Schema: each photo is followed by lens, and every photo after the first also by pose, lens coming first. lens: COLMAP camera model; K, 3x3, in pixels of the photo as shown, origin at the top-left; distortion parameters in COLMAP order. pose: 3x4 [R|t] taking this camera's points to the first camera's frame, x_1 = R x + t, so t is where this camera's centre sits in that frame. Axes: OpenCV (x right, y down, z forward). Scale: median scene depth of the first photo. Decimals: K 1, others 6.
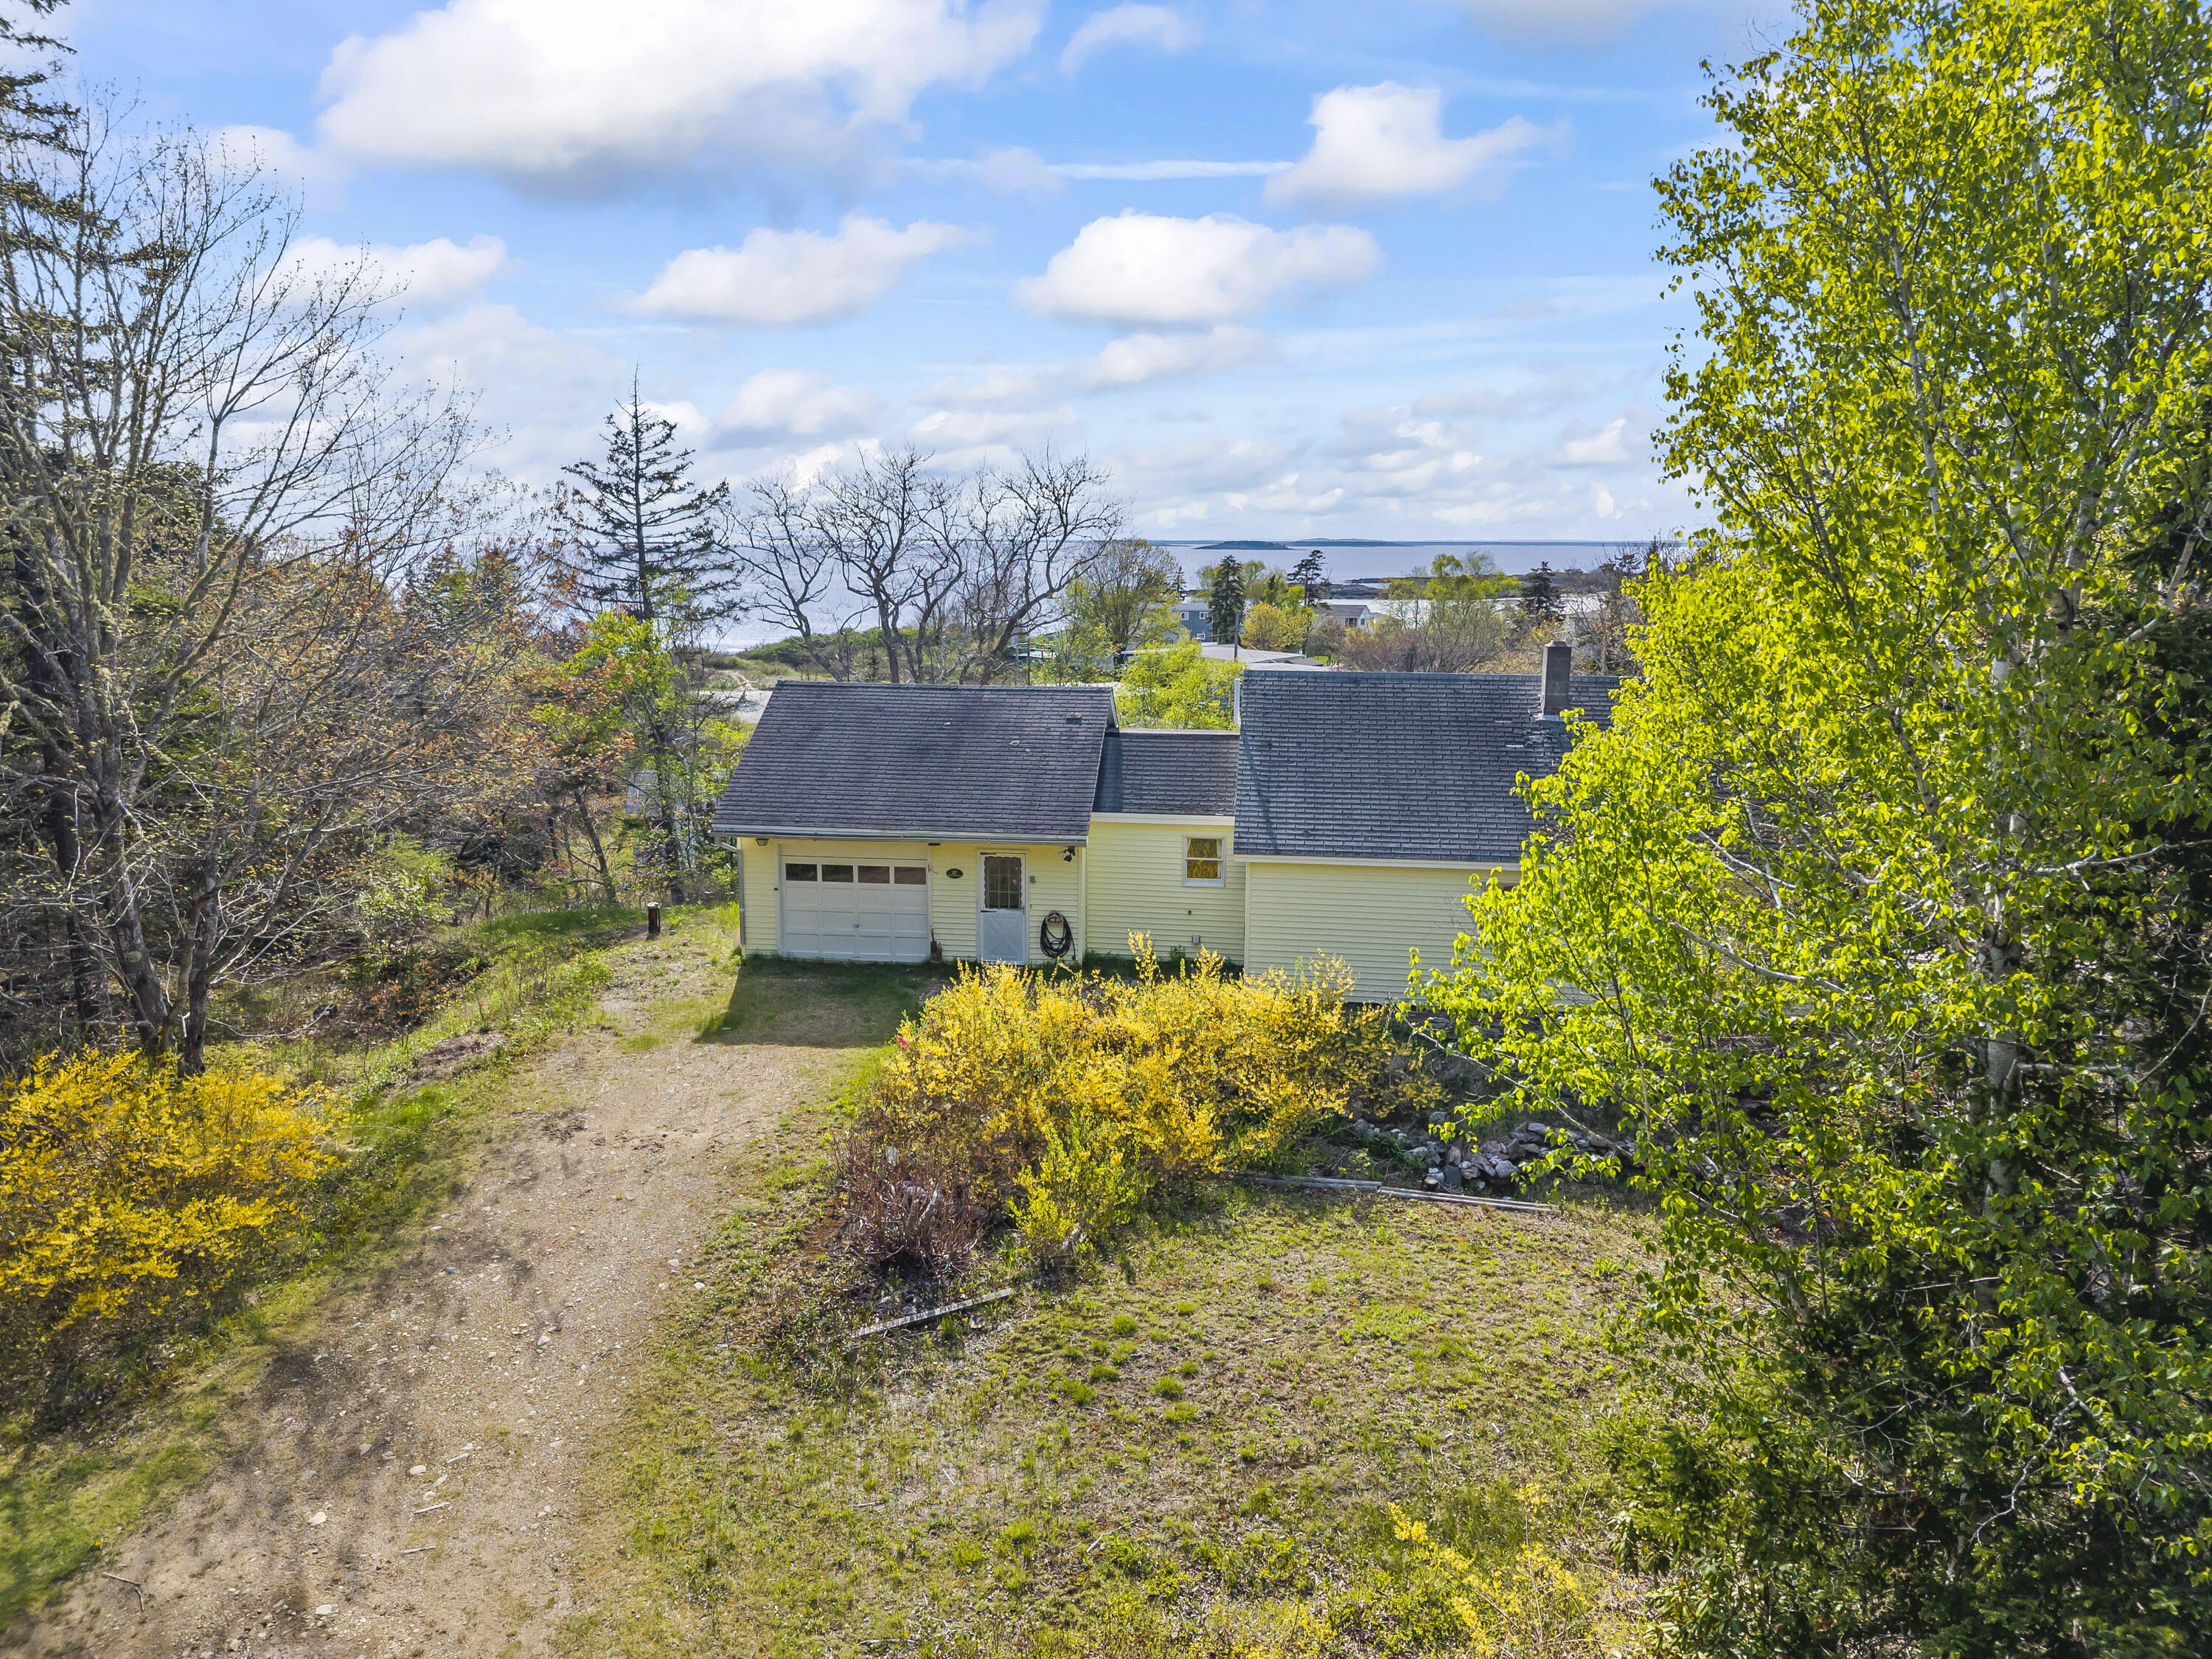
lens RADIAL K [[1472.5, 0, 1108.1], [0, 1472.5, 865.4], [0, 0, 1]] dist [0.001763, 0.000519]
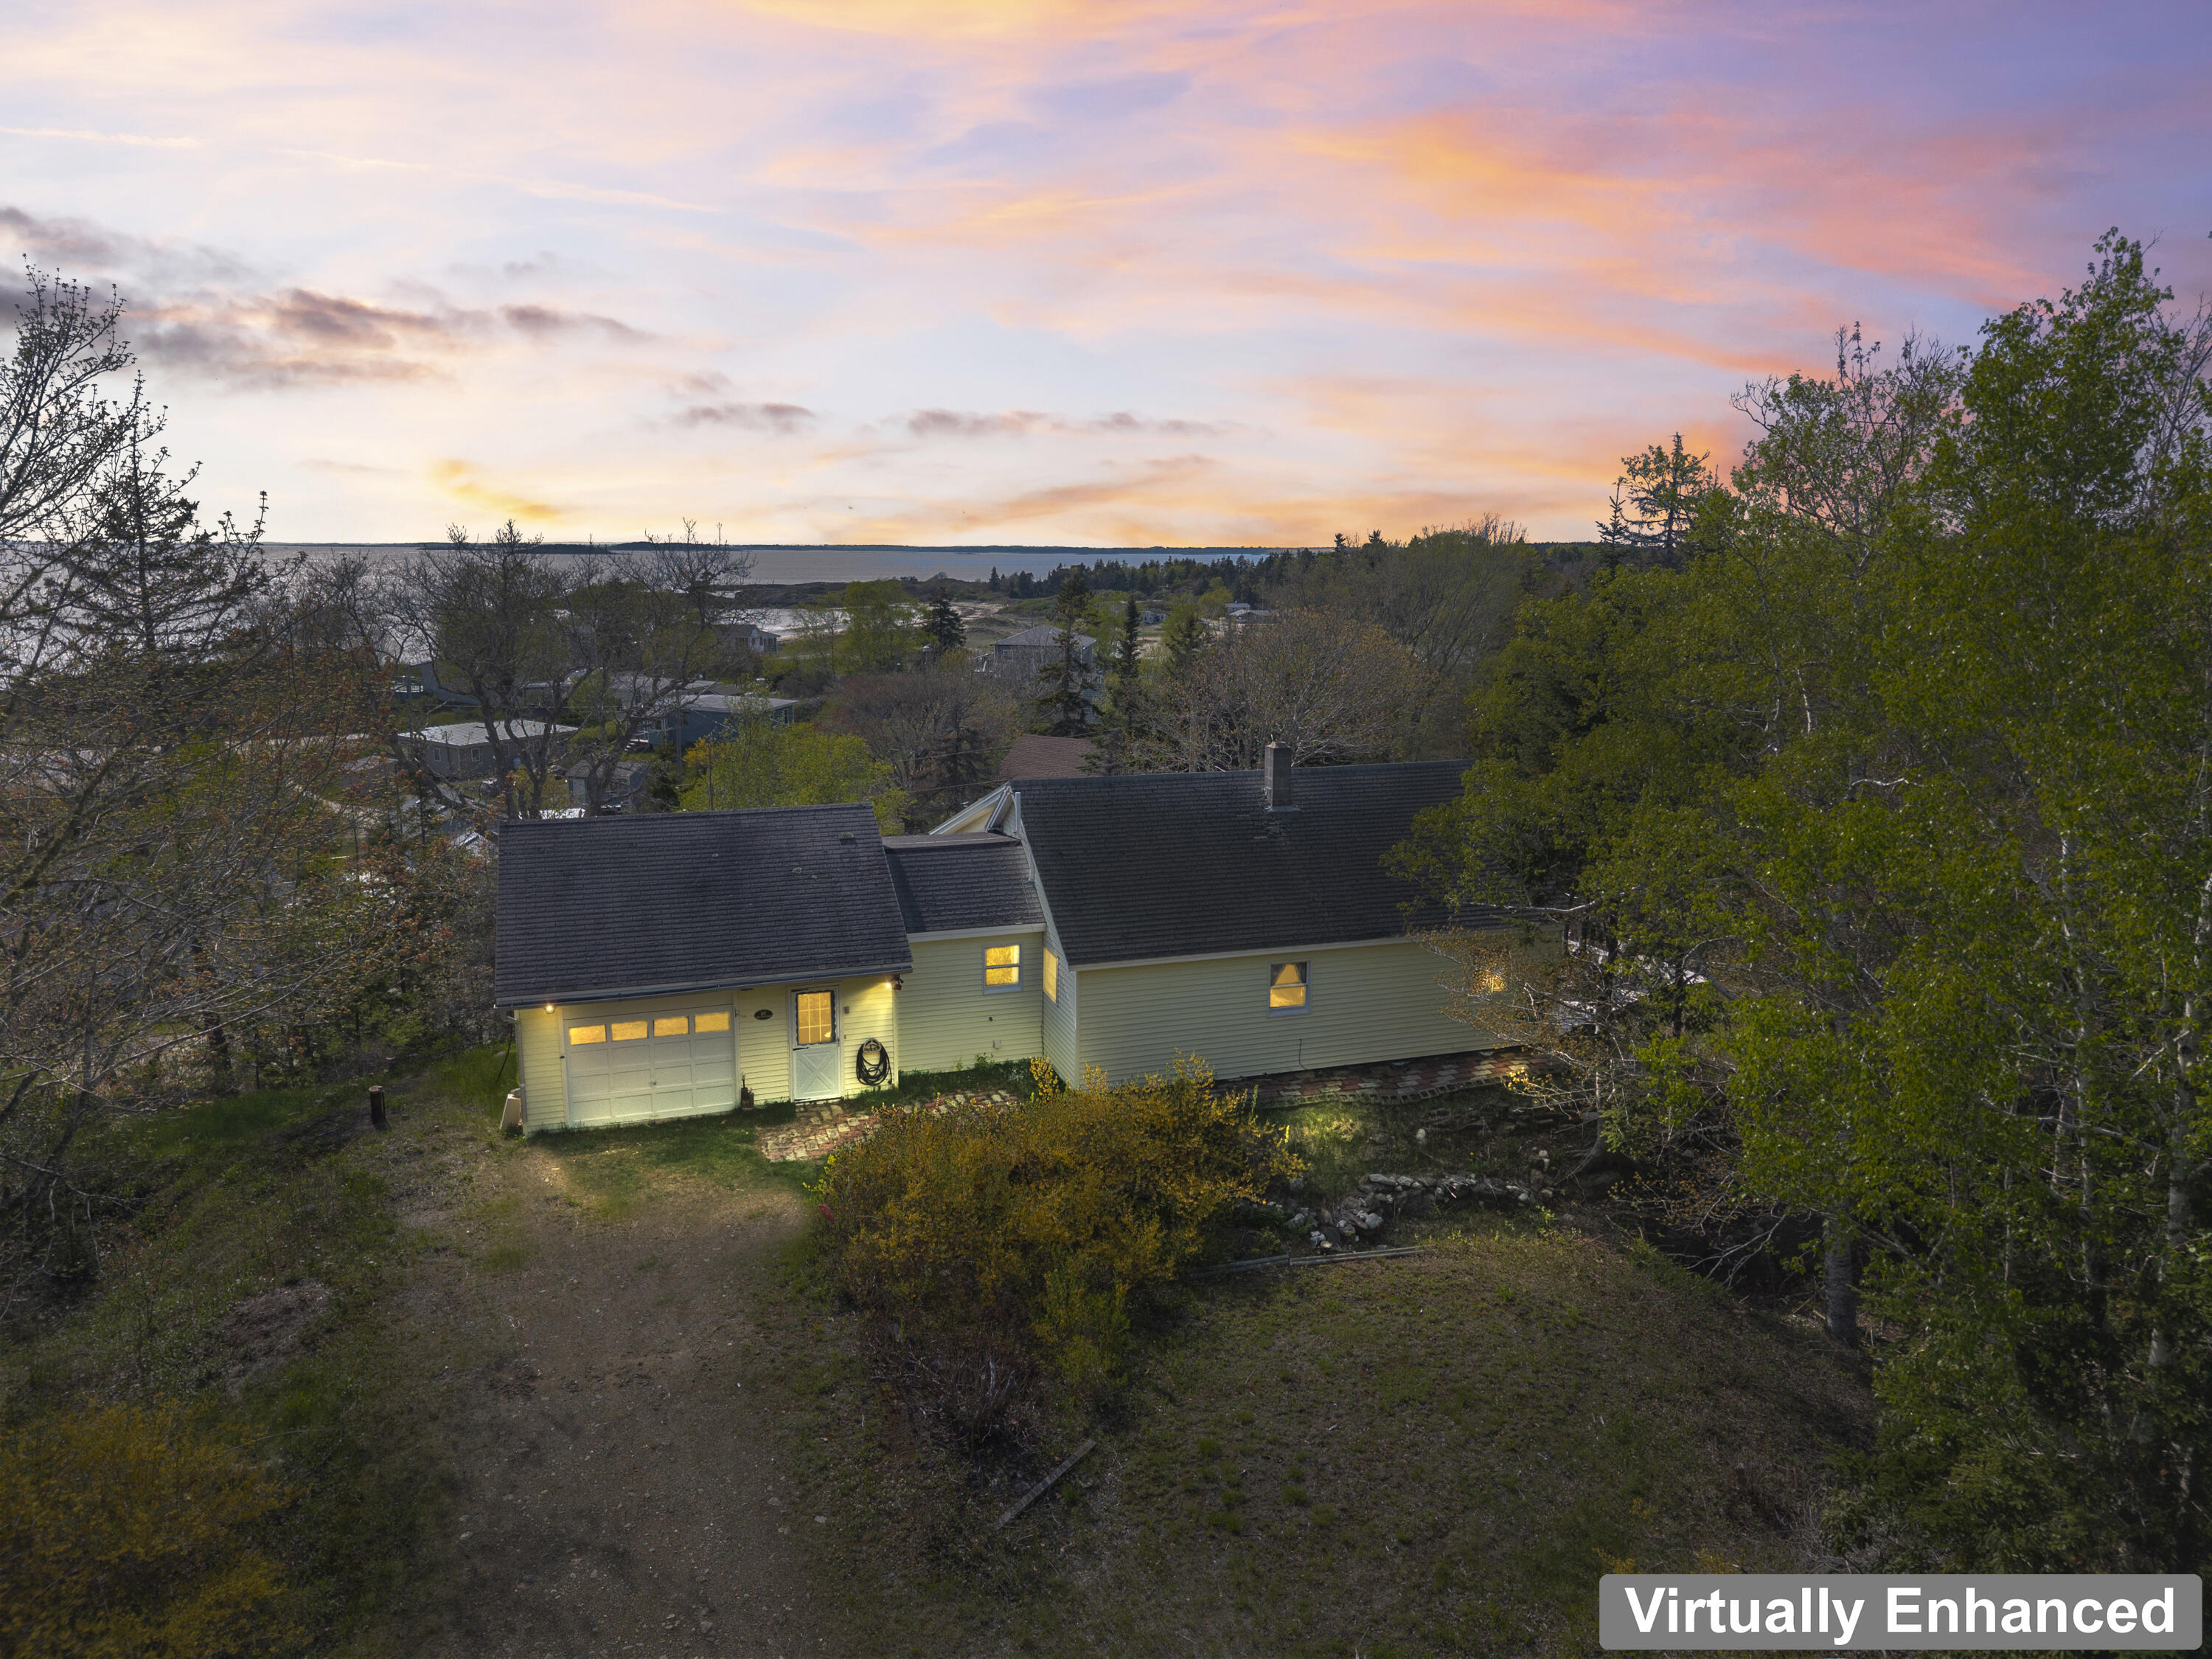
lens RADIAL K [[1472.5, 0, 1108.1], [0, 1472.5, 865.4], [0, 0, 1]] dist [0.001763, 0.000519]
pose [[0.905938, -0.093011, 0.413068, -0.450361], [0.094592, 0.995377, 0.016671, -0.135025], [-0.412709, 0.023970, 0.910548, 0.032176]]
